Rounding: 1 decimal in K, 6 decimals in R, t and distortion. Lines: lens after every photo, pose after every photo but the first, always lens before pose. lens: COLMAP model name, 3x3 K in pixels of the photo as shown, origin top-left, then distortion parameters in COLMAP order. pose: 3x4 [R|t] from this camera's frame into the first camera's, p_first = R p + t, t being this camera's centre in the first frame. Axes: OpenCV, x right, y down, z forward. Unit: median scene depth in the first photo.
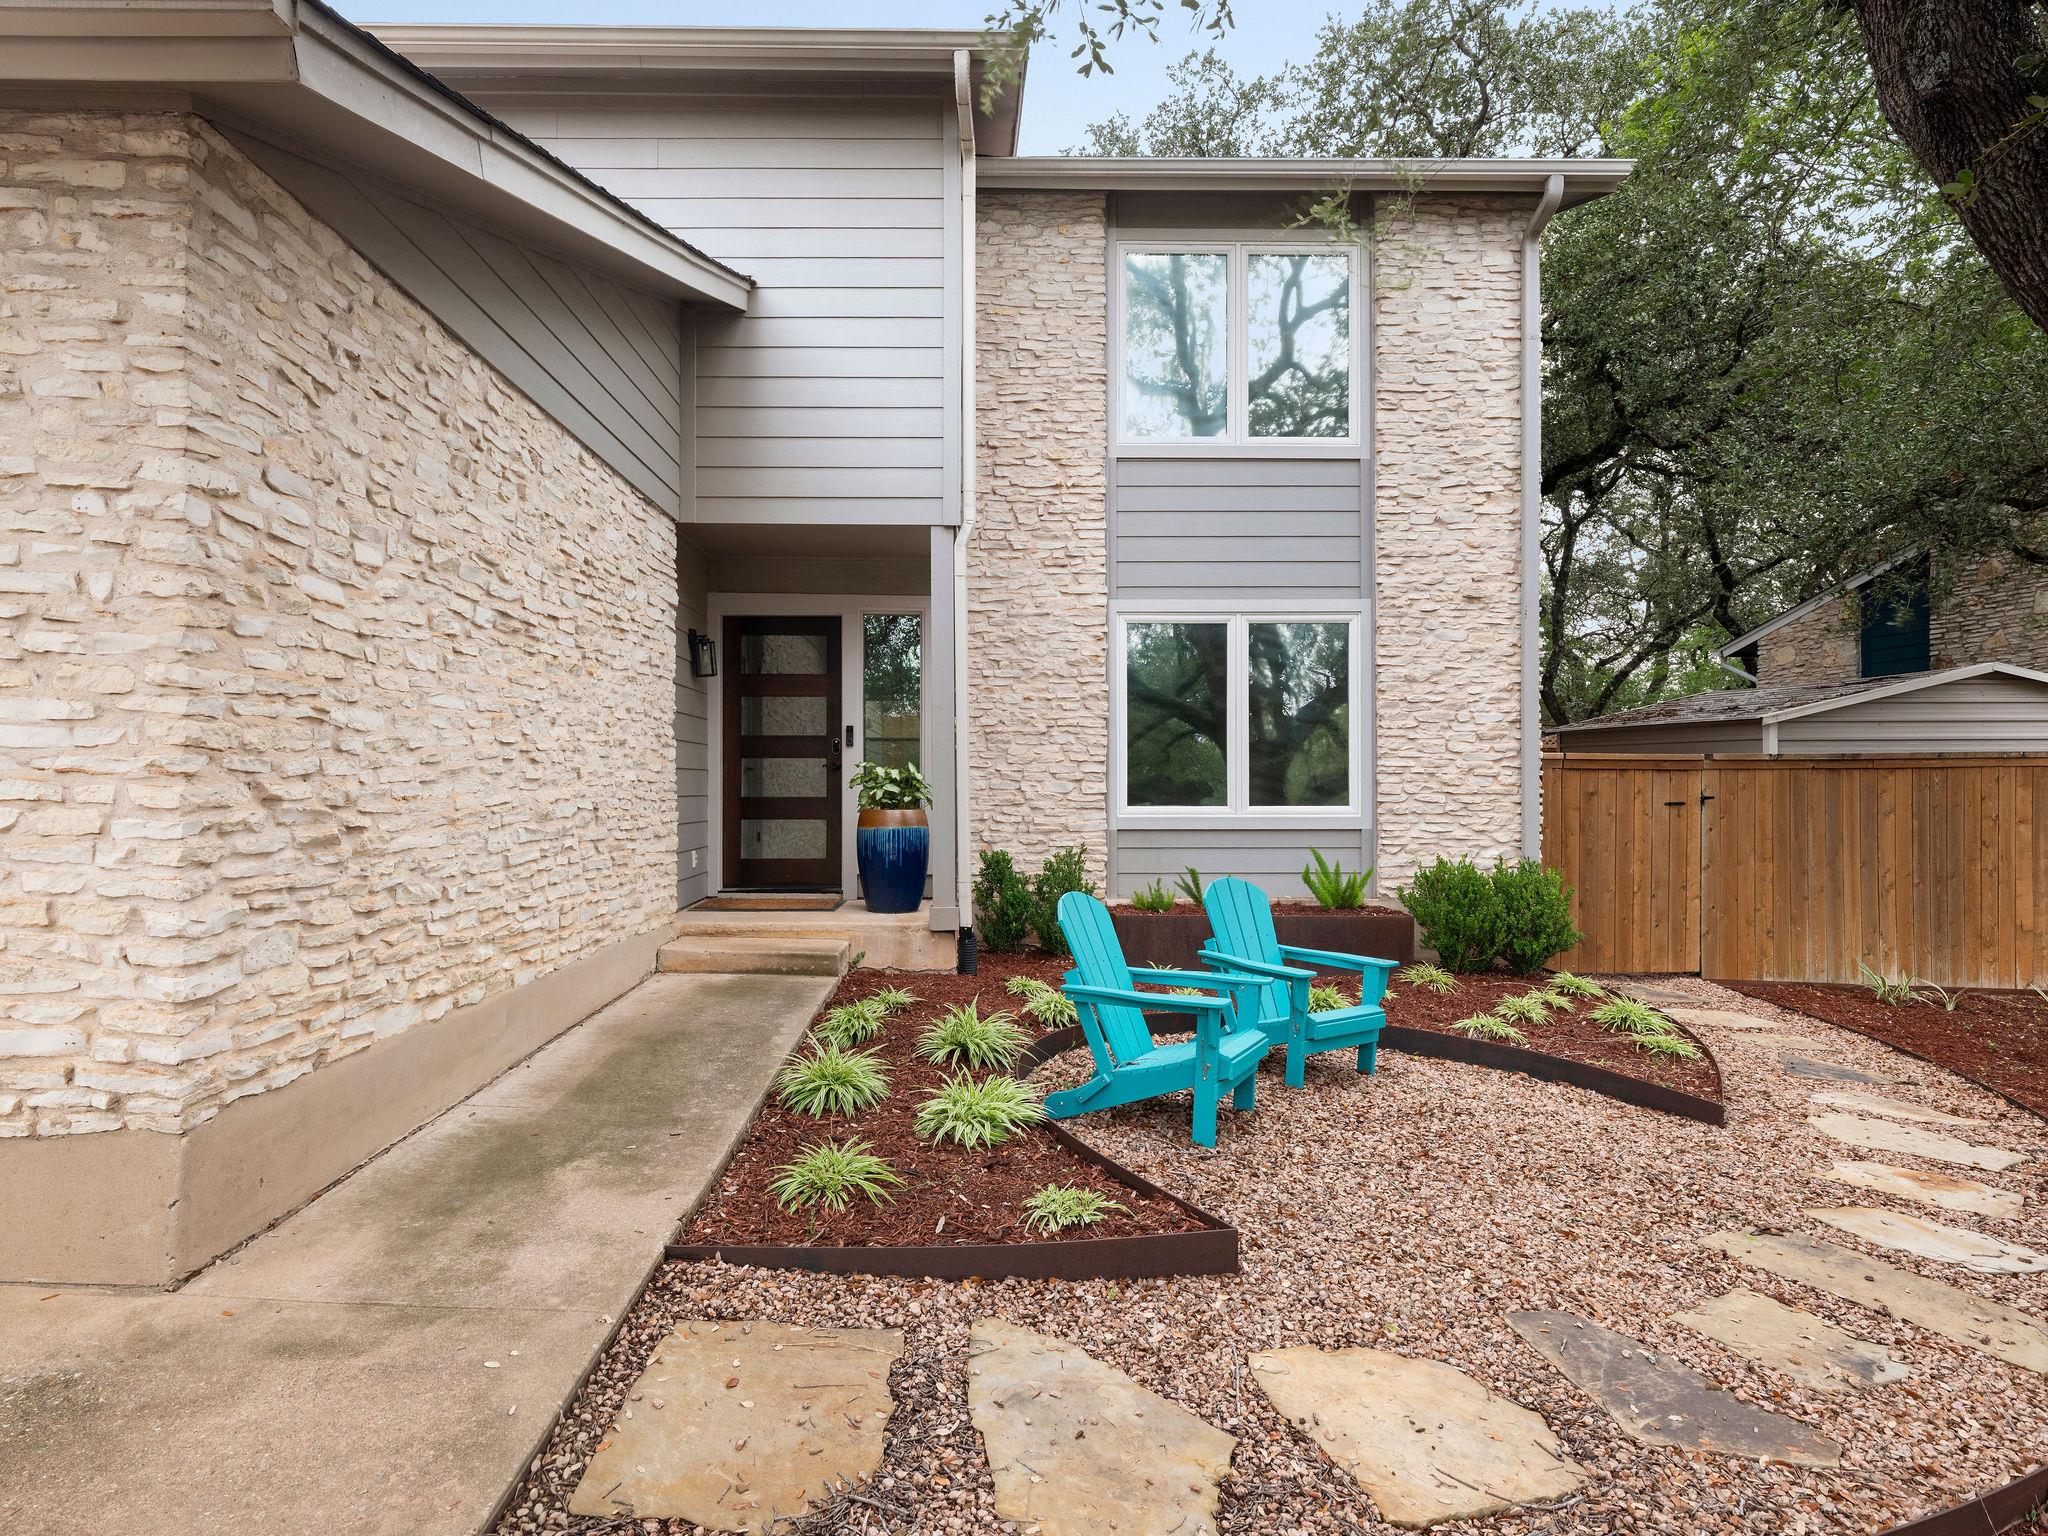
lens RADIAL K [[1071.6, 0, 1015.6], [0, 1071.6, 766.2], [0, 0, 1]] dist [0.007483, 0.000387]
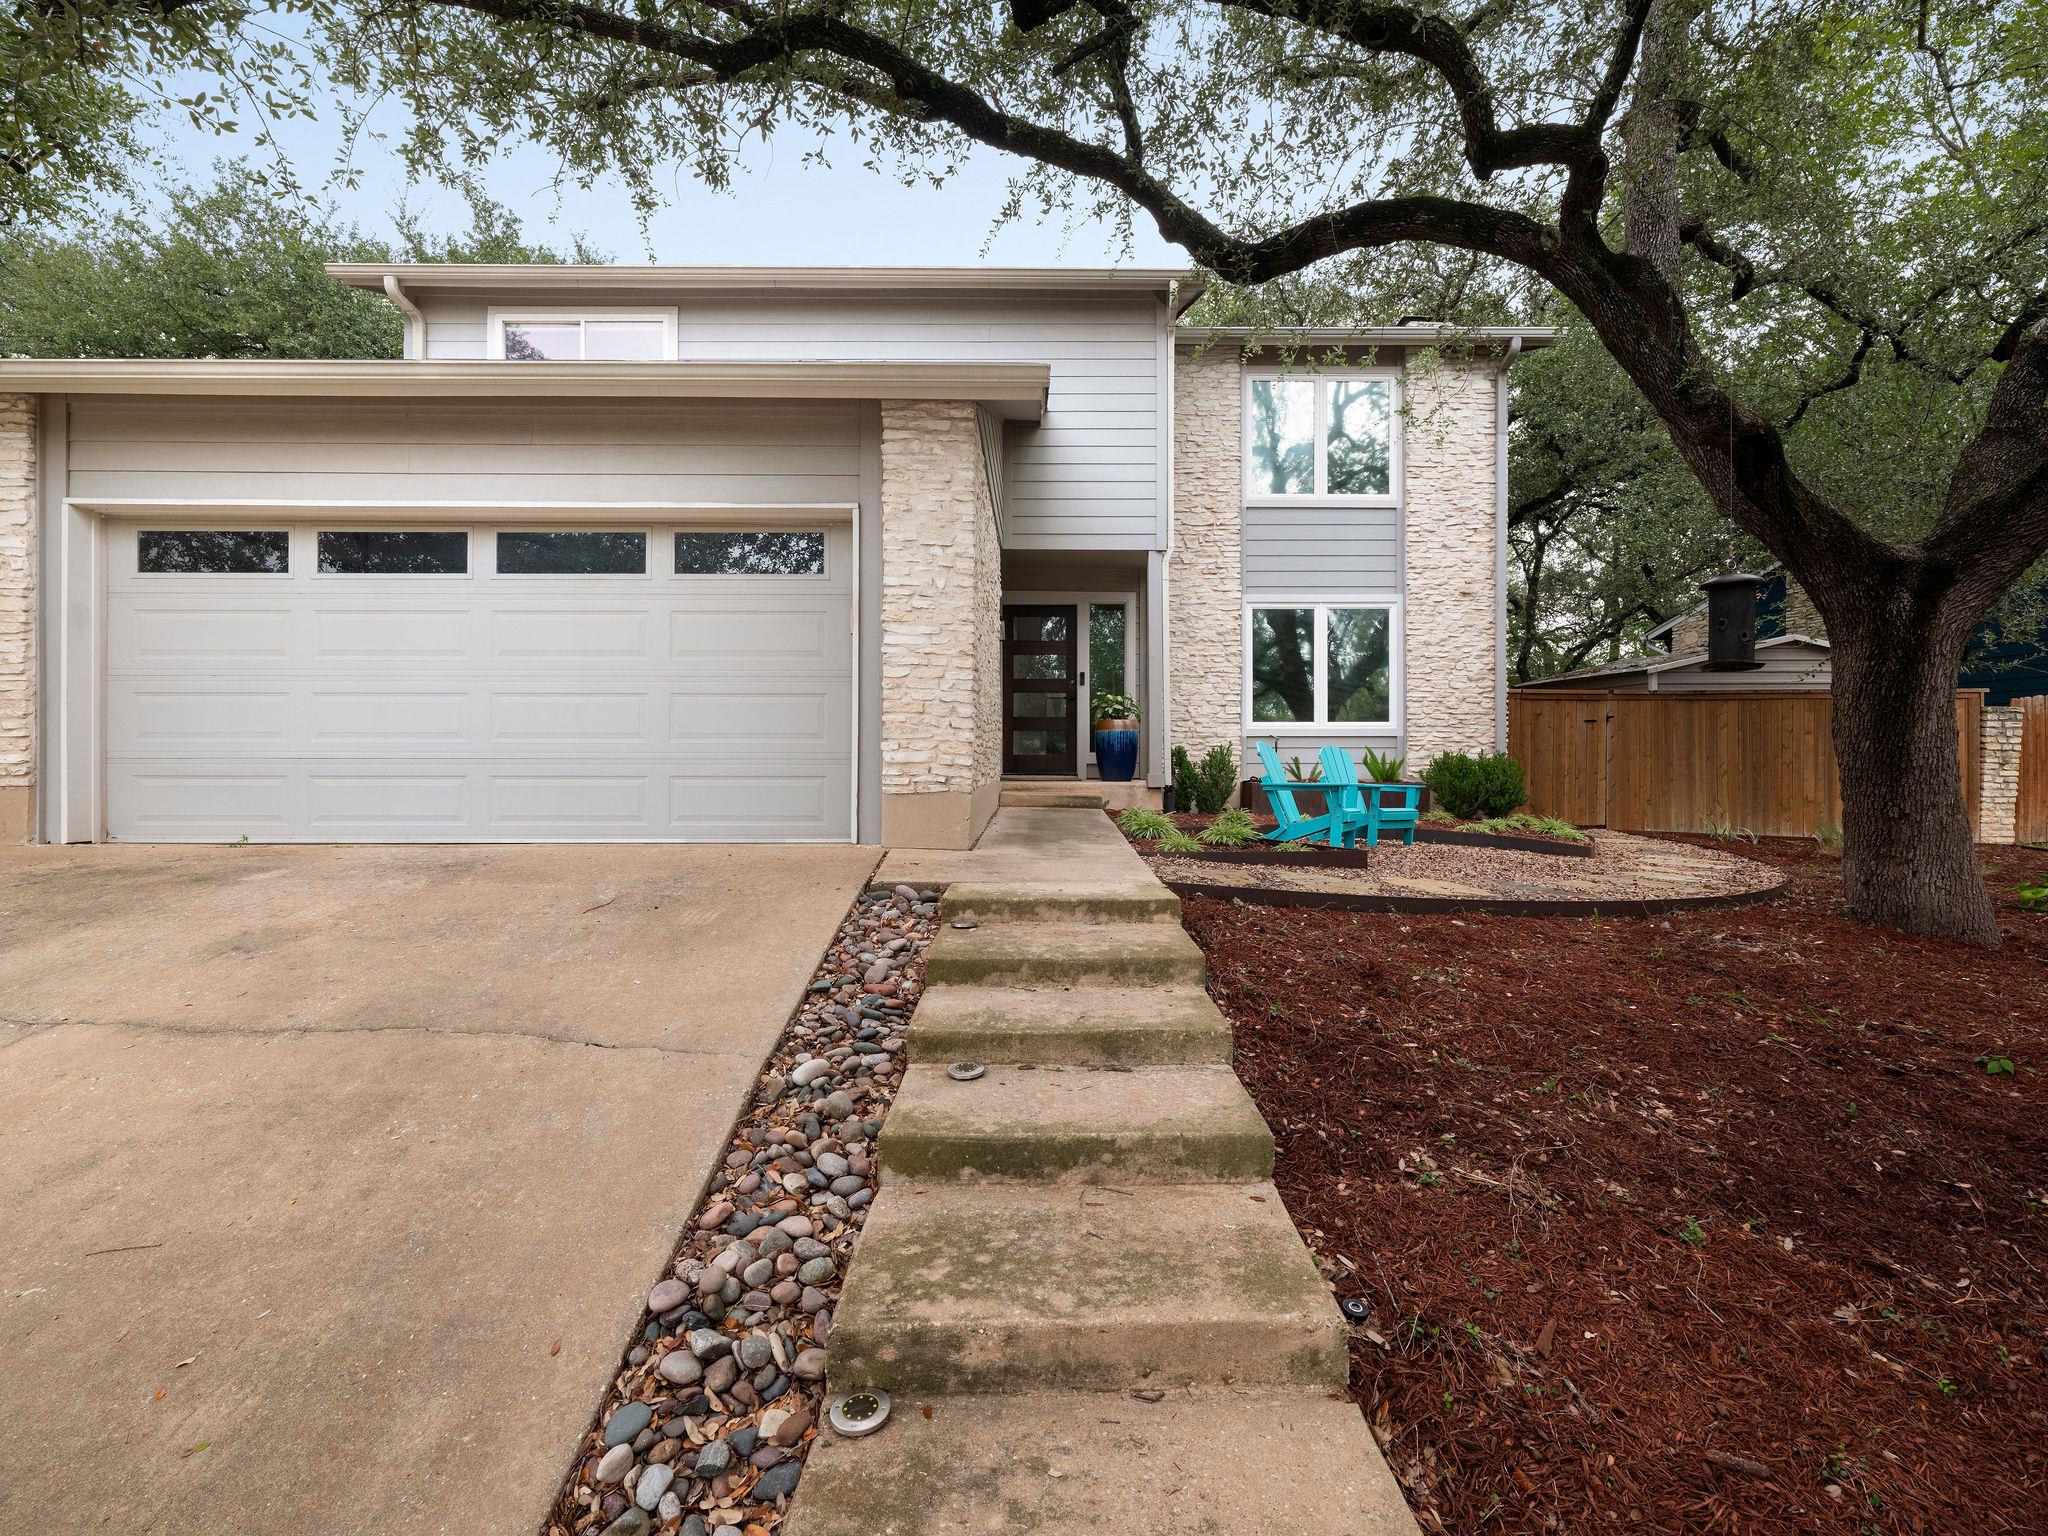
lens RADIAL K [[1053.0, 0, 1027.1], [0, 1053.0, 770.5], [0, 0, 1]] dist [0.015429, 0.000295]
pose [[0.999962, -0.000092, 0.008762, -0.253636], [0.000077, 0.999998, 0.001777, 0.108821], [-0.008763, -0.001777, 0.999960, -0.597488]]
